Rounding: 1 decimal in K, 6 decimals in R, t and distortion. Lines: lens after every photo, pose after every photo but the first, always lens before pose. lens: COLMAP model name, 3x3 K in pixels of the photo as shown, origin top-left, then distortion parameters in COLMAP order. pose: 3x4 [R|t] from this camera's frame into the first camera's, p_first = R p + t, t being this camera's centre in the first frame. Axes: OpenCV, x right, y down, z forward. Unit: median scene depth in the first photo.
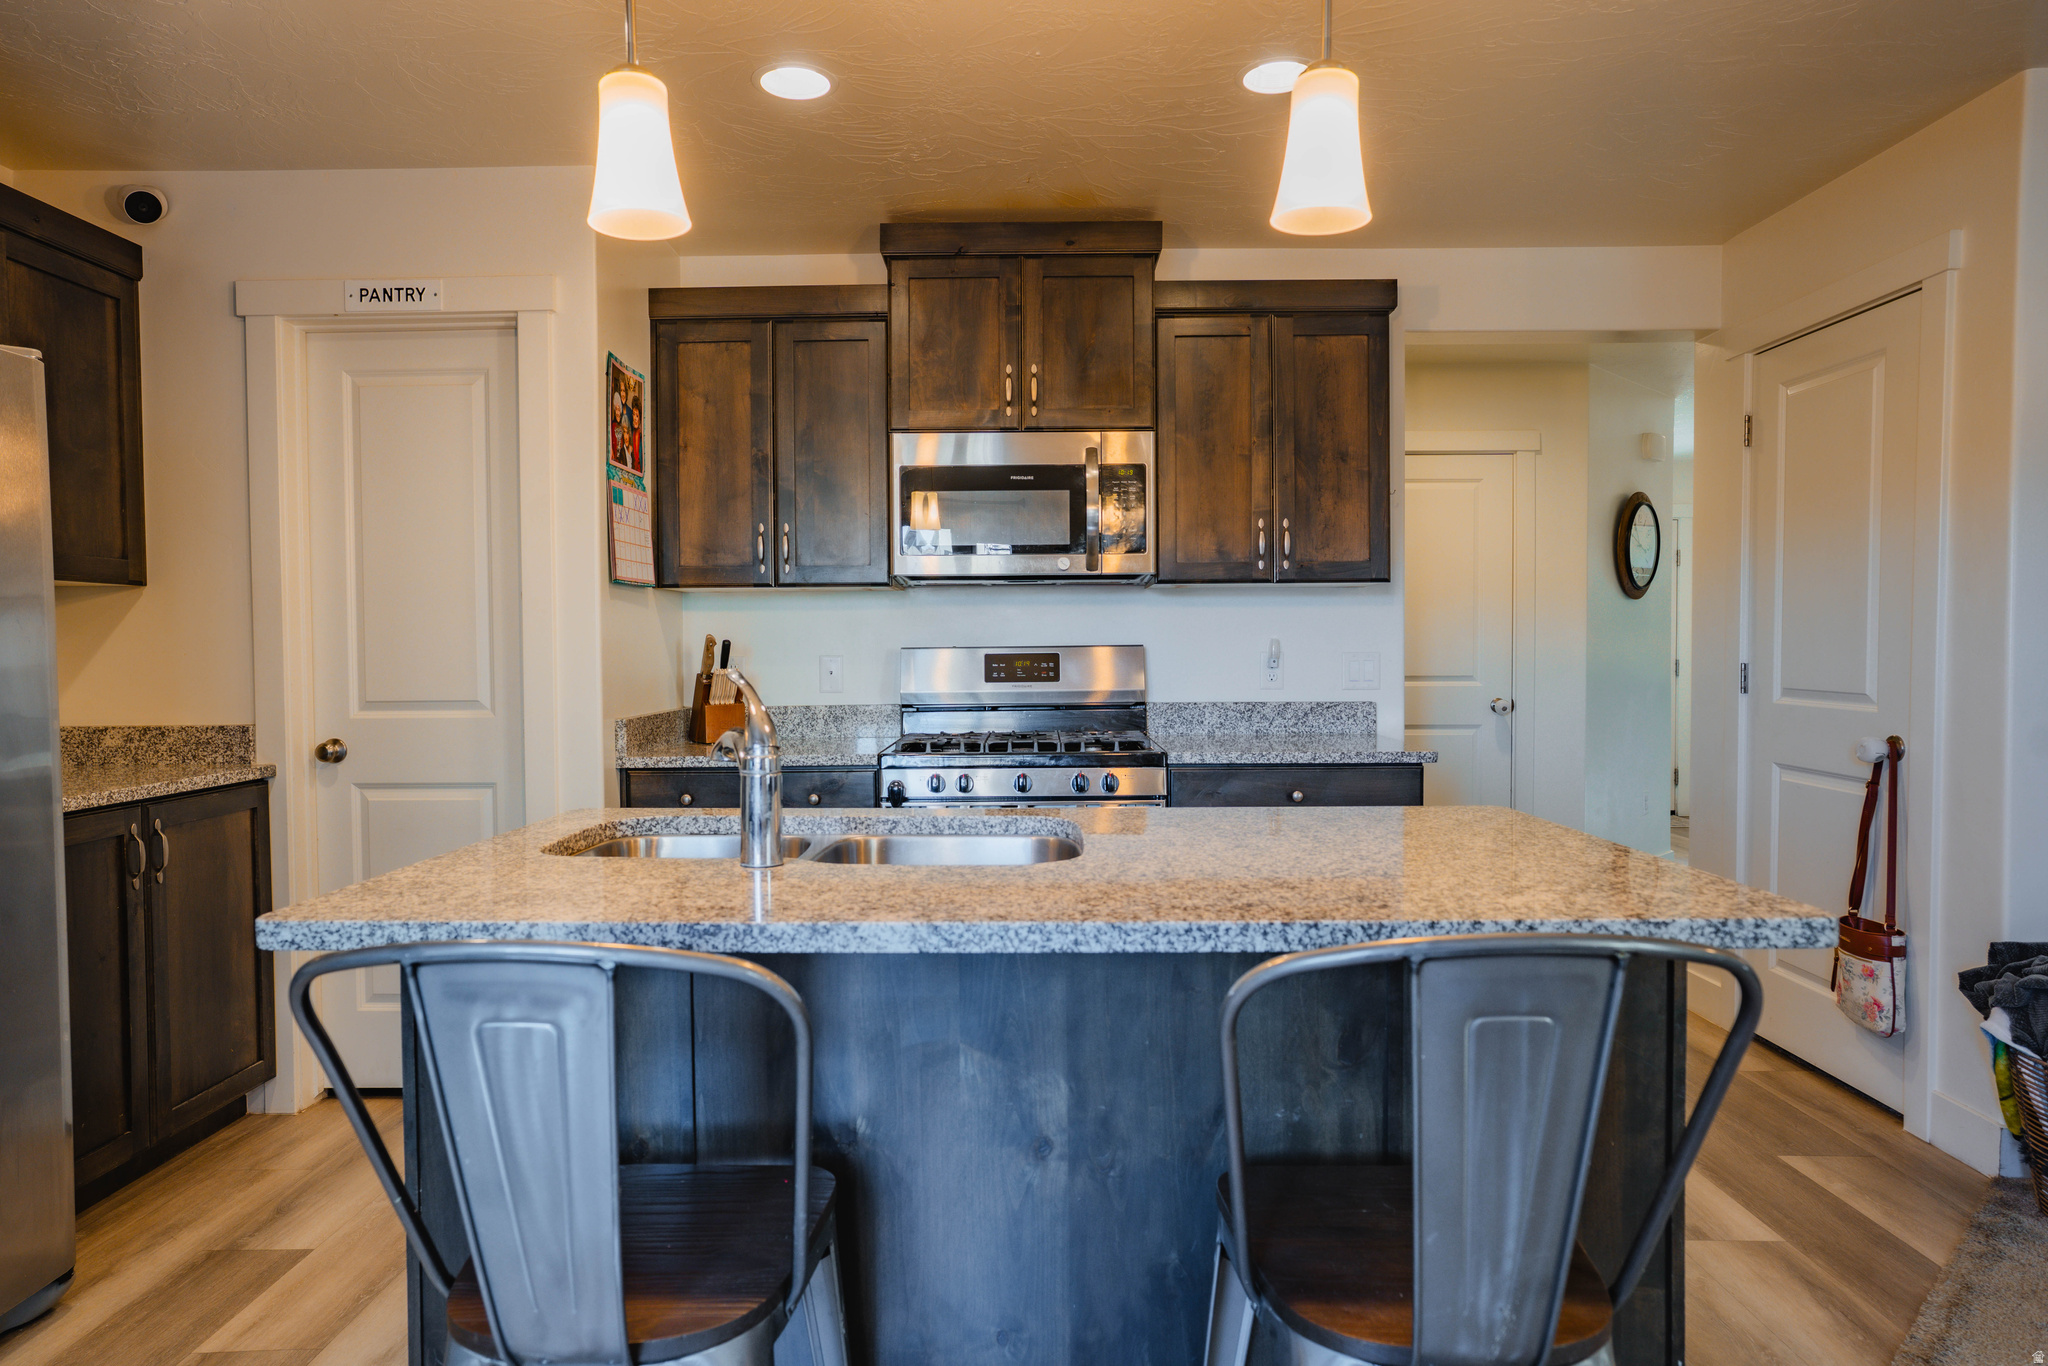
lens RADIAL K [[1216.8, 0, 1024.0], [0, 1216.8, 683.0], [0, 0, 1]] dist [-0.066236, 0.076632]
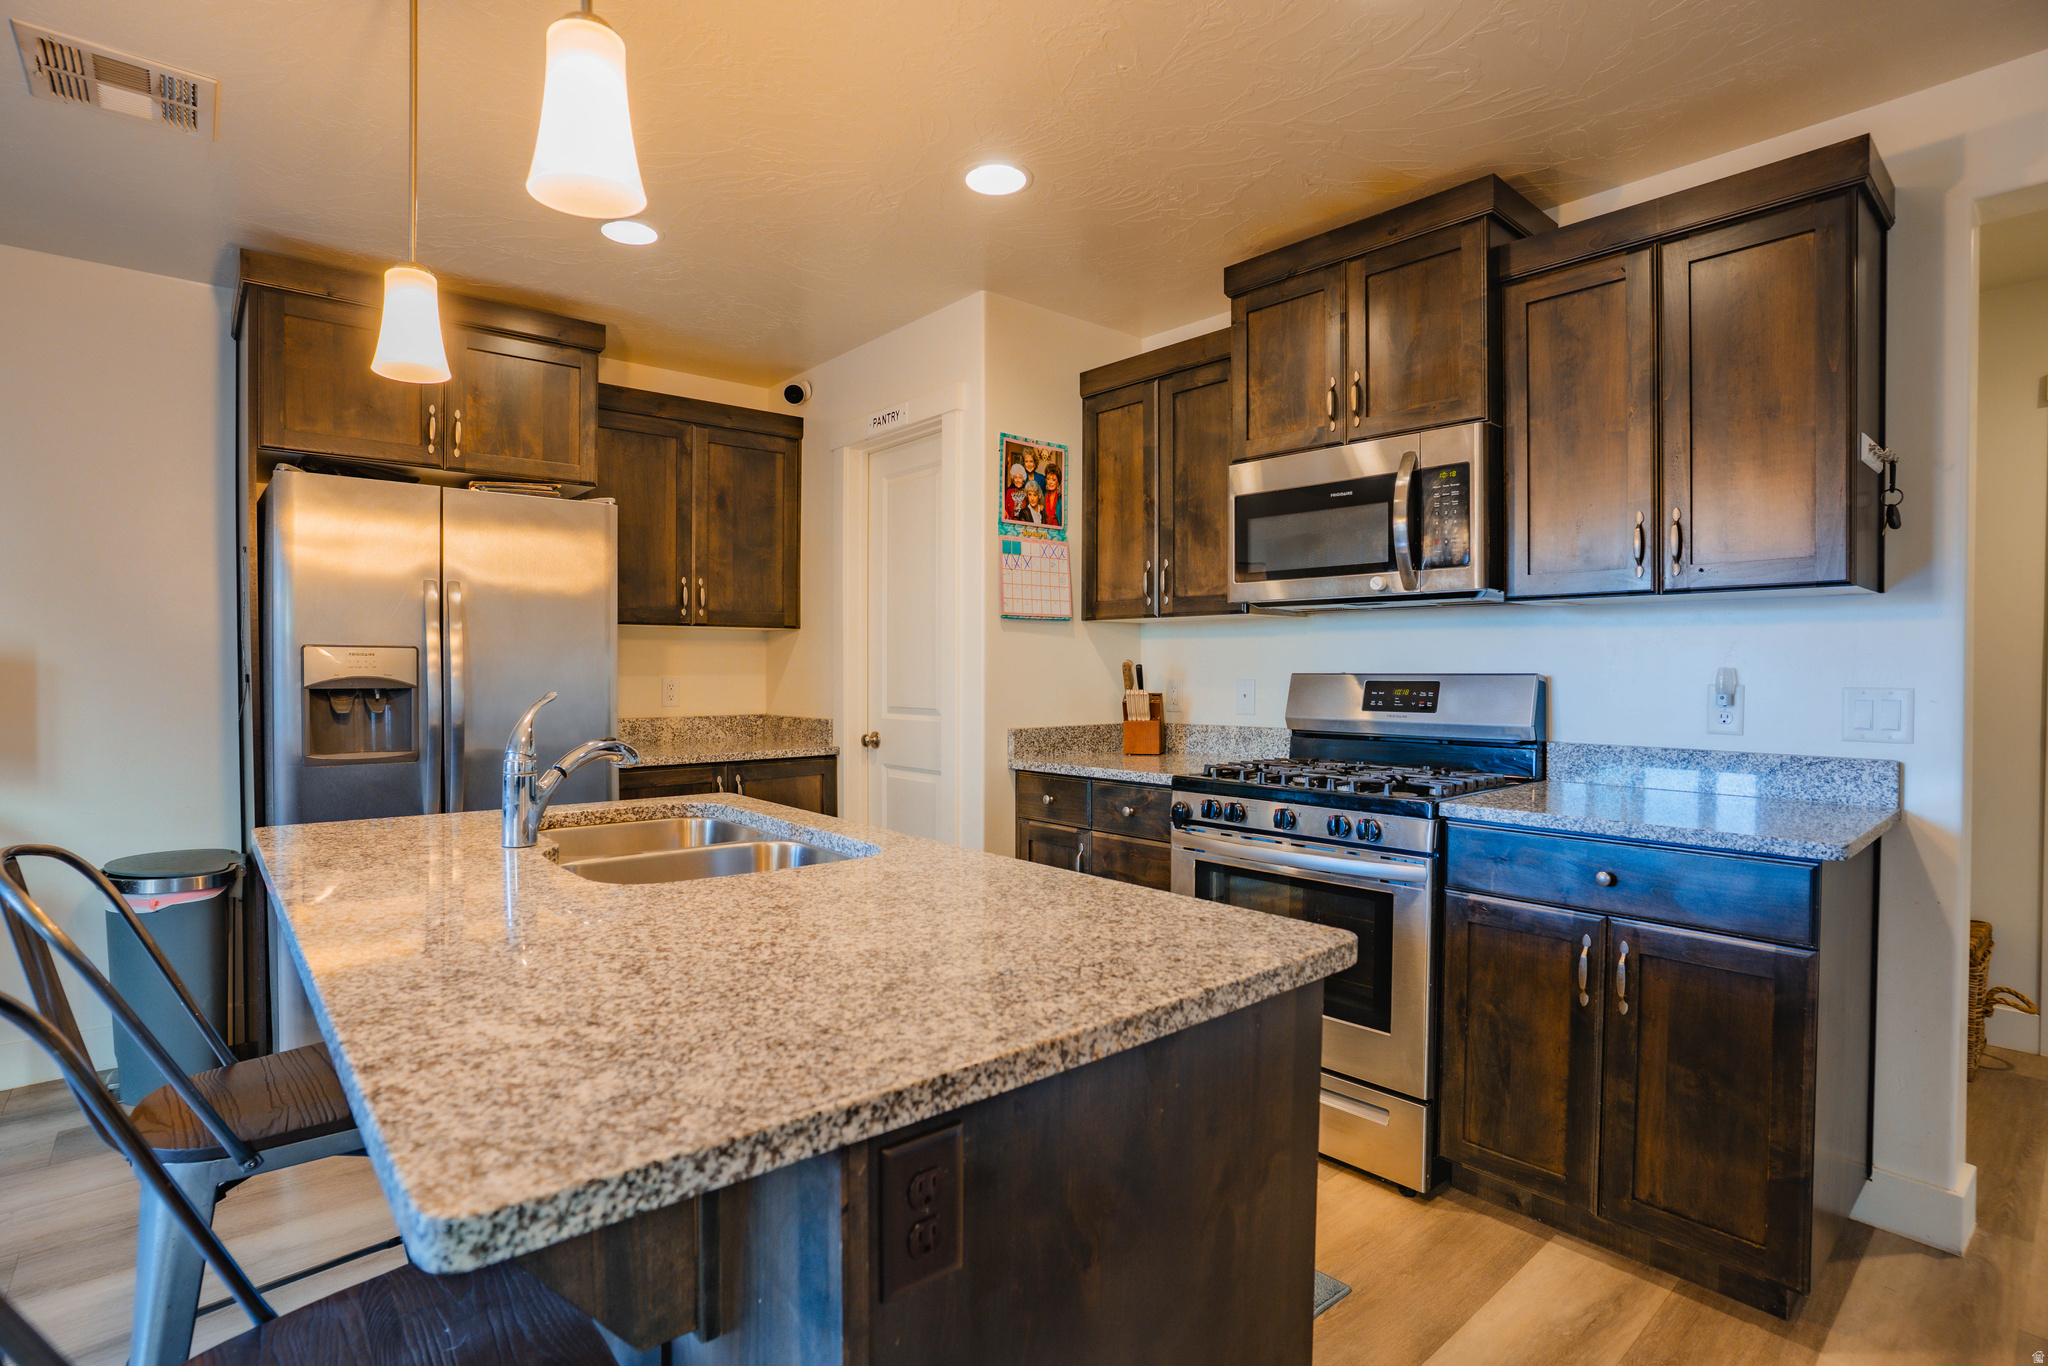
lens RADIAL K [[996.6, 0, 1021.0], [0, 996.6, 675.1], [0, 0, 1]] dist [-0.084916, 0.040801]
pose [[0.669232, 0.014040, -0.742921, 0.402650], [-0.028827, 0.999559, -0.007078, -0.016775], [0.742494, 0.026153, 0.669342, 0.311113]]
